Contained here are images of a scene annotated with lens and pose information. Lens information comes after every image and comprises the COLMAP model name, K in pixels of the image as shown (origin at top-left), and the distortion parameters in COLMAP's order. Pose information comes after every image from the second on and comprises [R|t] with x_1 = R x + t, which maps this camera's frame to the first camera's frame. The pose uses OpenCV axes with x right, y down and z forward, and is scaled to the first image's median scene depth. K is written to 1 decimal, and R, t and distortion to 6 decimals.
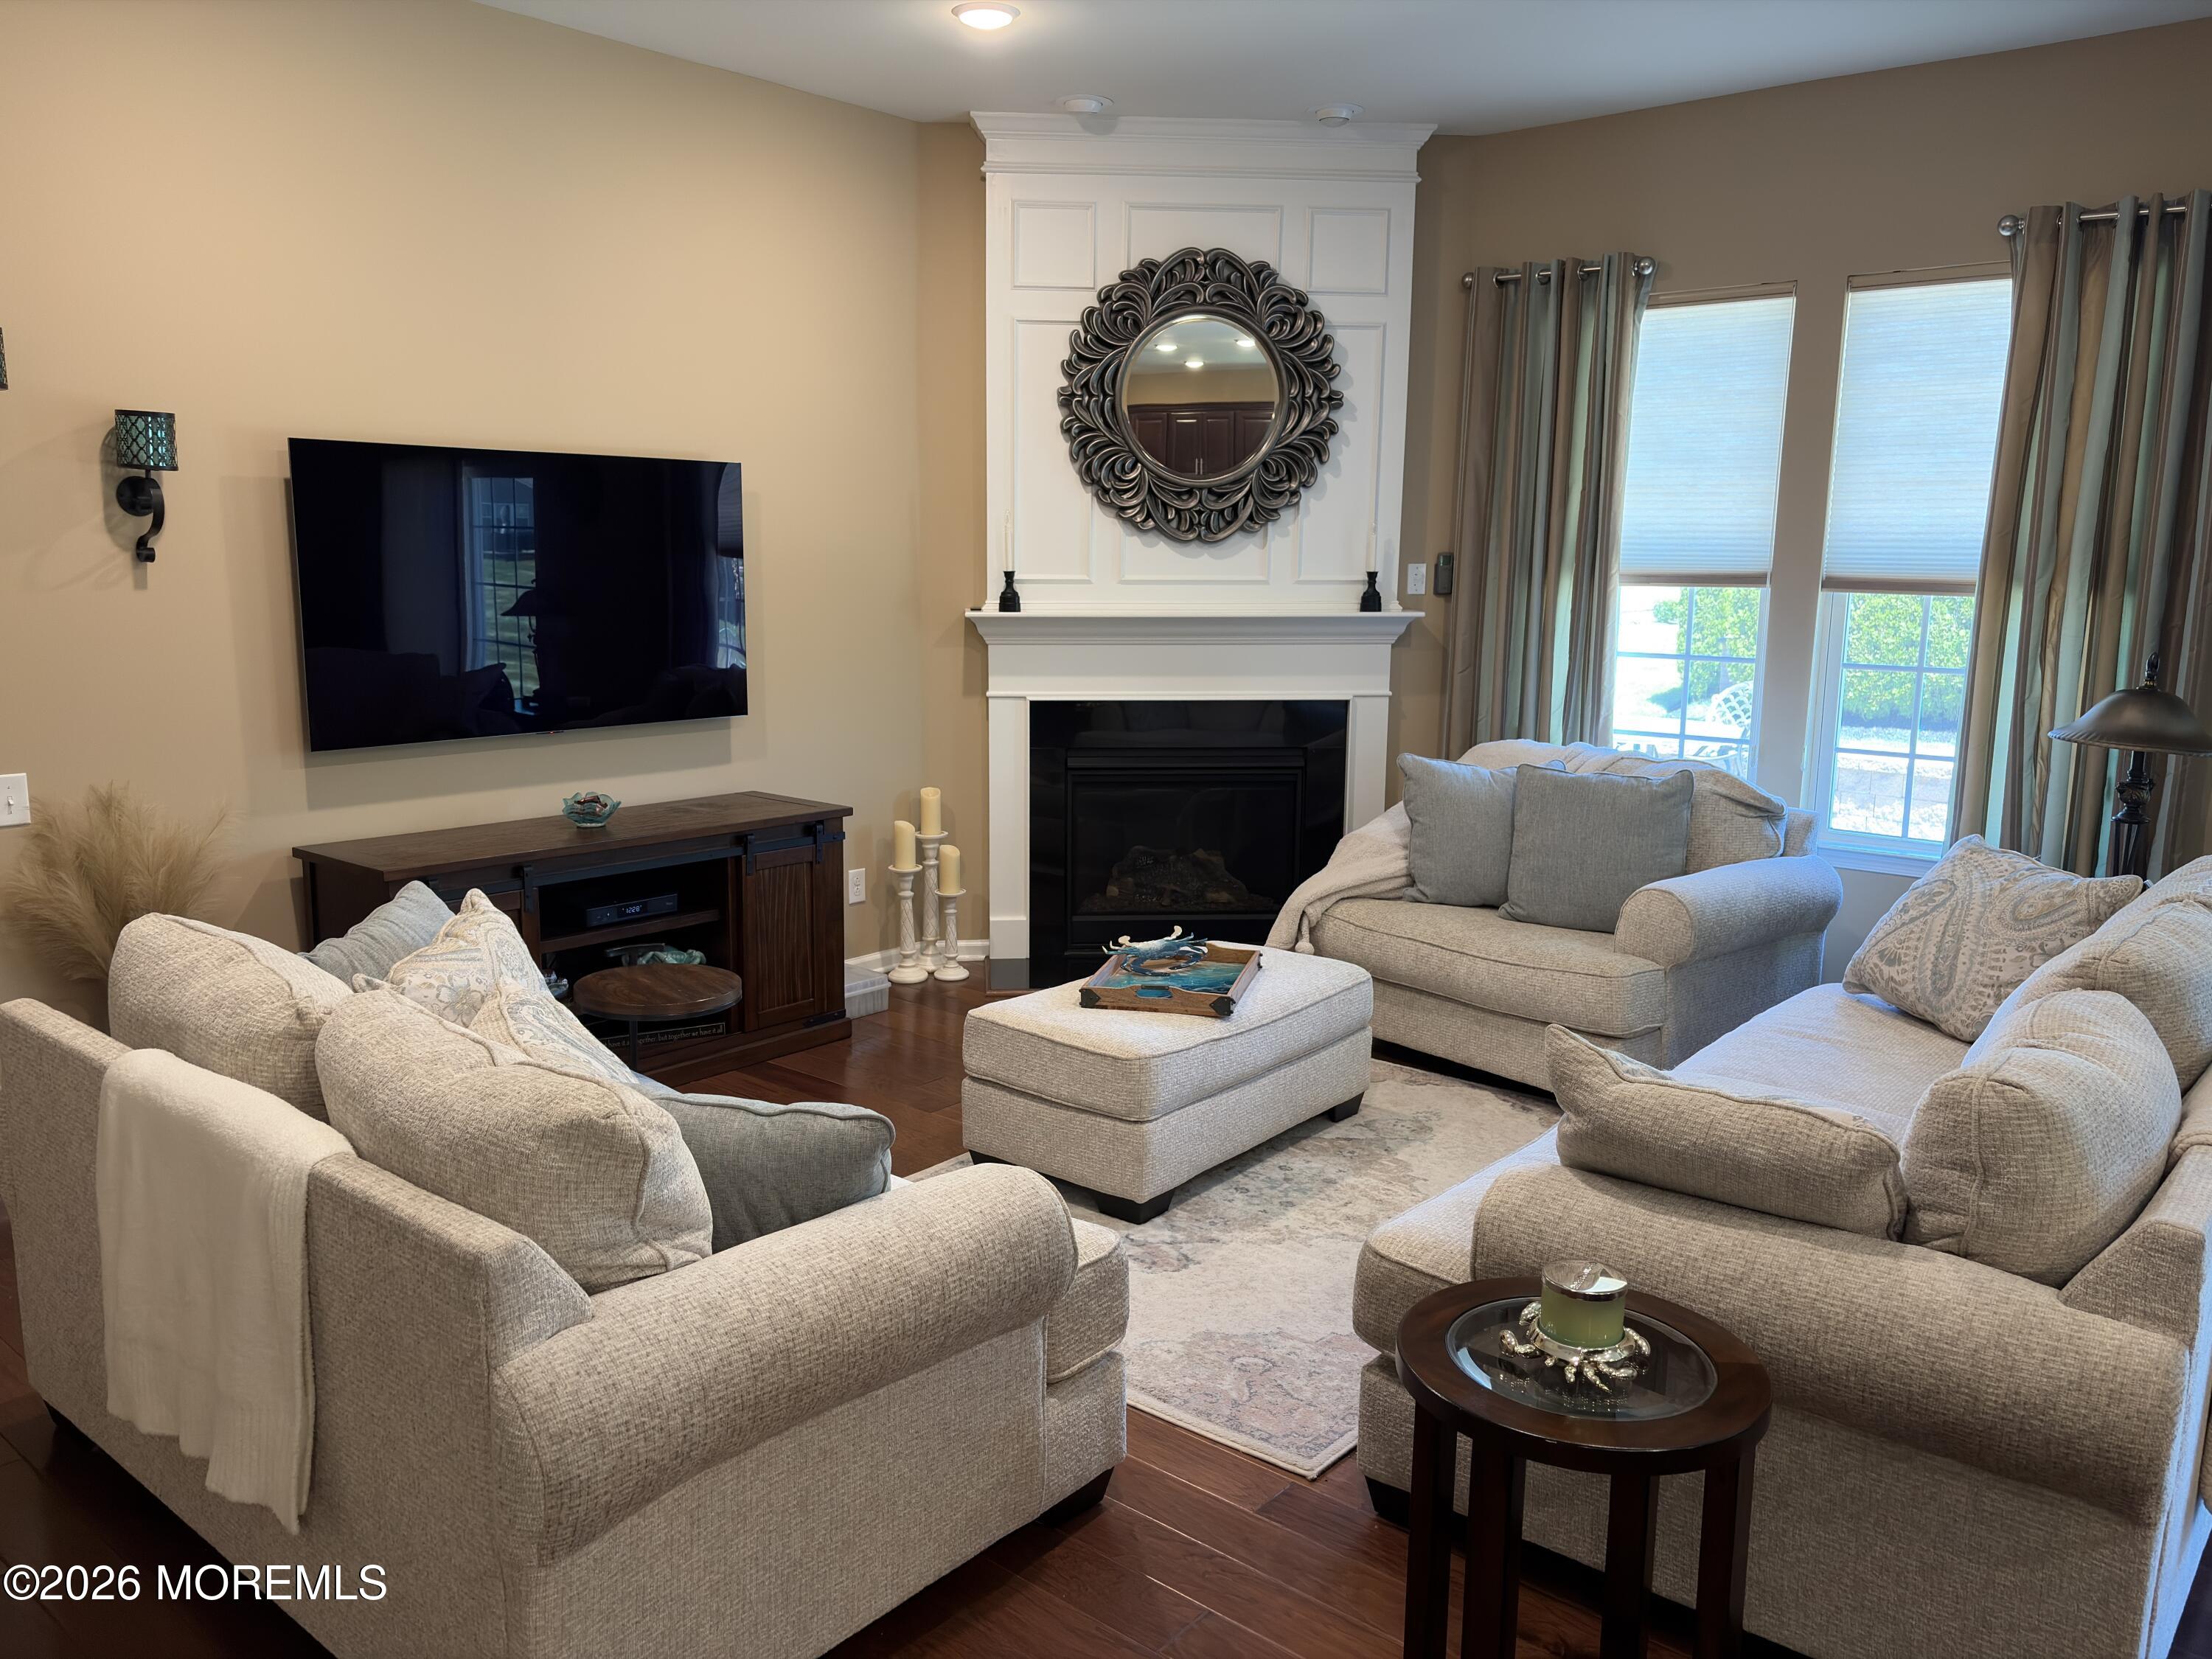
lens RADIAL K [[1649.3, 0, 1104.2], [0, 1649.3, 819.2], [0, 0, 1]] dist [0.050871, -0.064368]
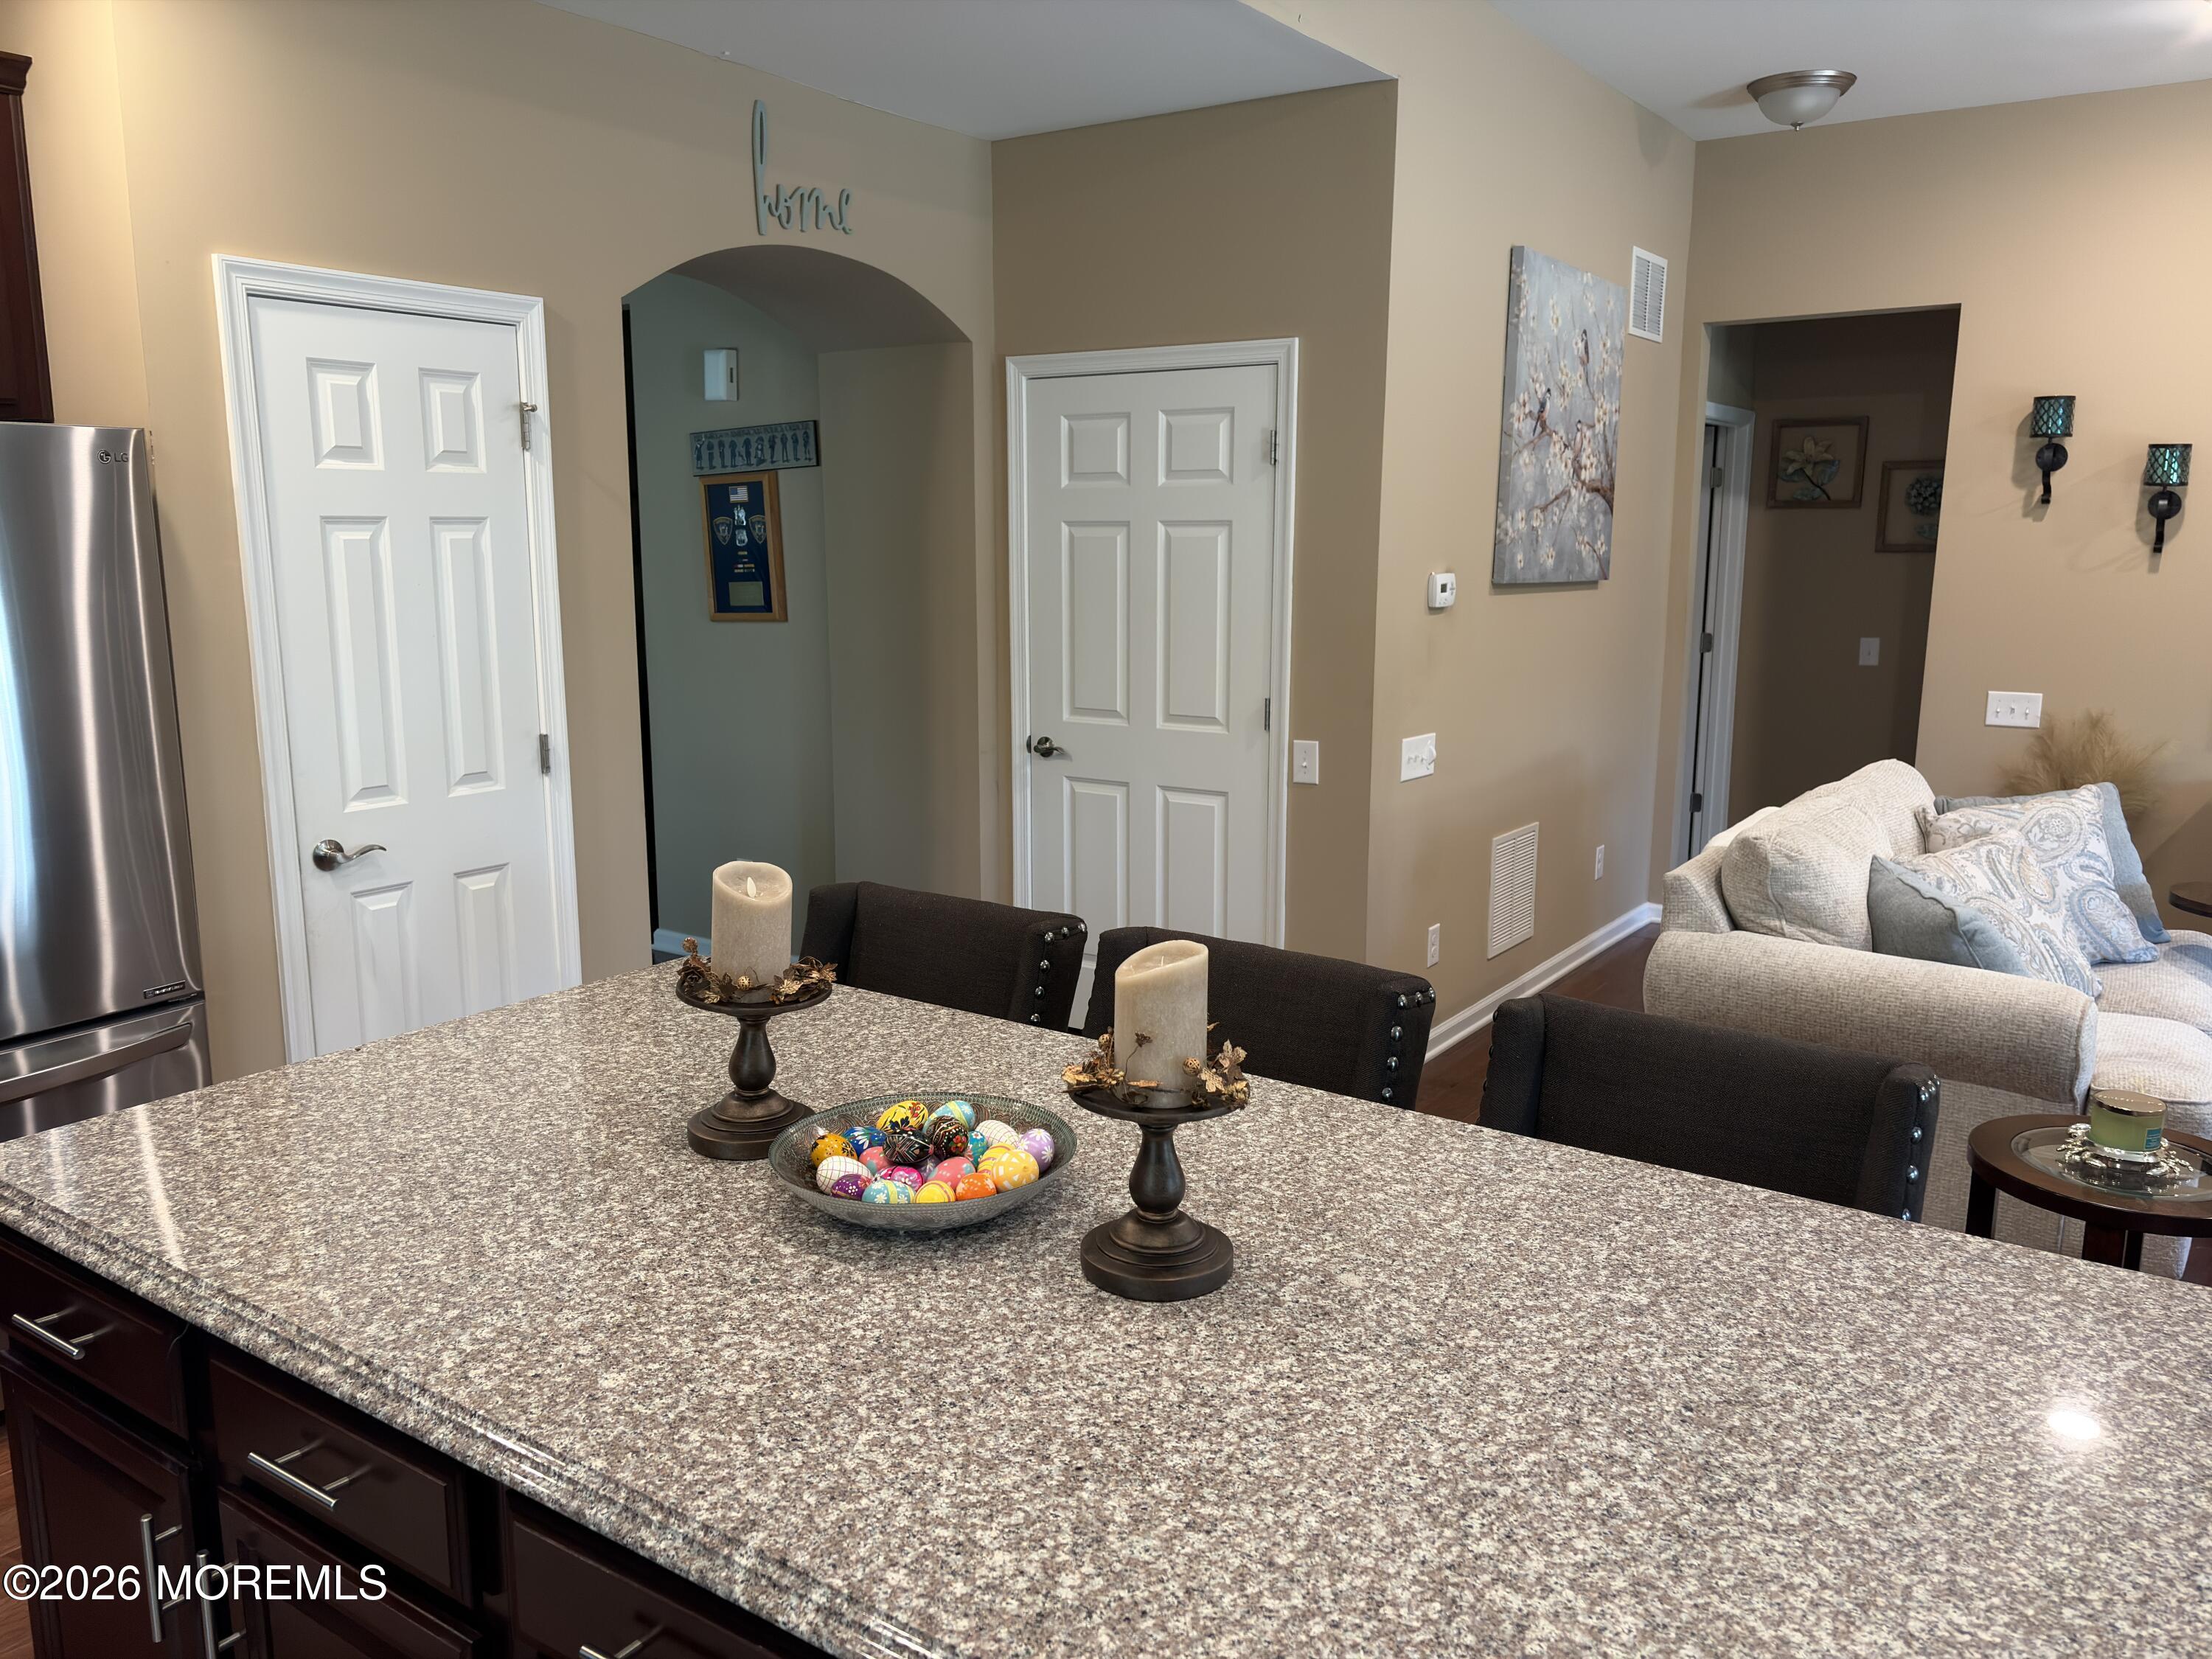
lens RADIAL K [[1649.3, 0, 1104.2], [0, 1649.3, 819.2], [0, 0, 1]] dist [0.050871, -0.064368]
pose [[0.097751, 0.159173, -0.982399, 0.731413], [-0.155348, 0.977467, 0.142916, -0.000708], [0.983012, 0.138644, 0.120276, 0.010062]]
